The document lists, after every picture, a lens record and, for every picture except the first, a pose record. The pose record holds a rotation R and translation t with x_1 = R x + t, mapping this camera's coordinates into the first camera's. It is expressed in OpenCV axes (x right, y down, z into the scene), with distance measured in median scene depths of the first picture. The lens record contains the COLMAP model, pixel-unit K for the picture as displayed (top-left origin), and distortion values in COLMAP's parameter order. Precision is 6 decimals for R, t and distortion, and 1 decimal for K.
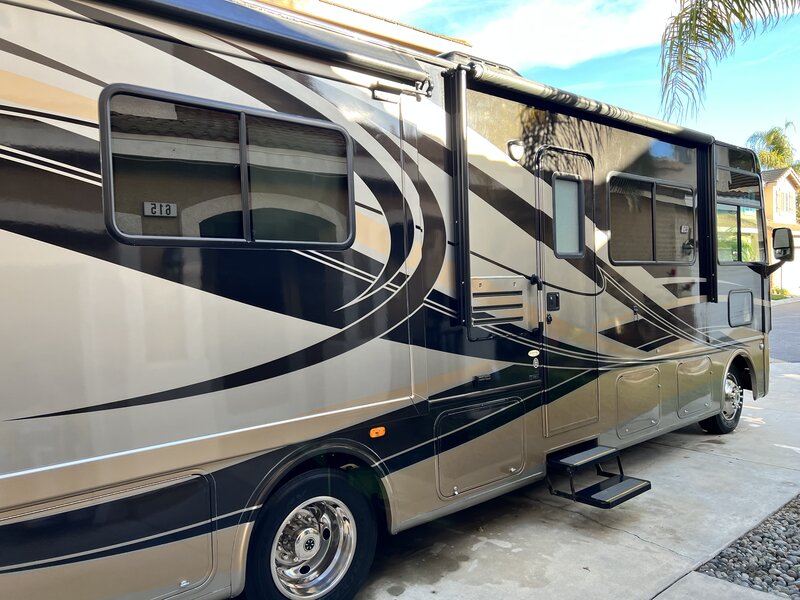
lens RADIAL K [[599.8, 0, 402.1], [0, 599.8, 294.0], [0, 0, 1]] dist [0.037176, -0.031871]
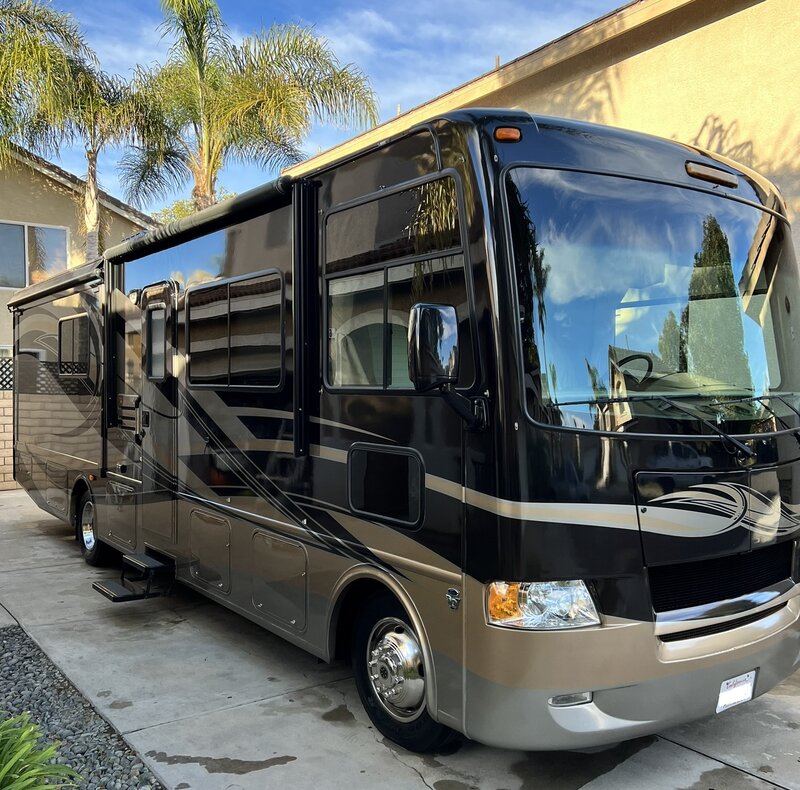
lens RADIAL K [[814.9, 0, 401.9], [0, 814.9, 392.1], [0, 0, 1]] dist [0.024277, 0.000000]
pose [[-0.068818, 0.035229, -0.997007, 1.650671], [-0.022360, 0.999071, 0.036846, -0.099559], [0.997379, 0.024829, -0.067966, 1.466413]]
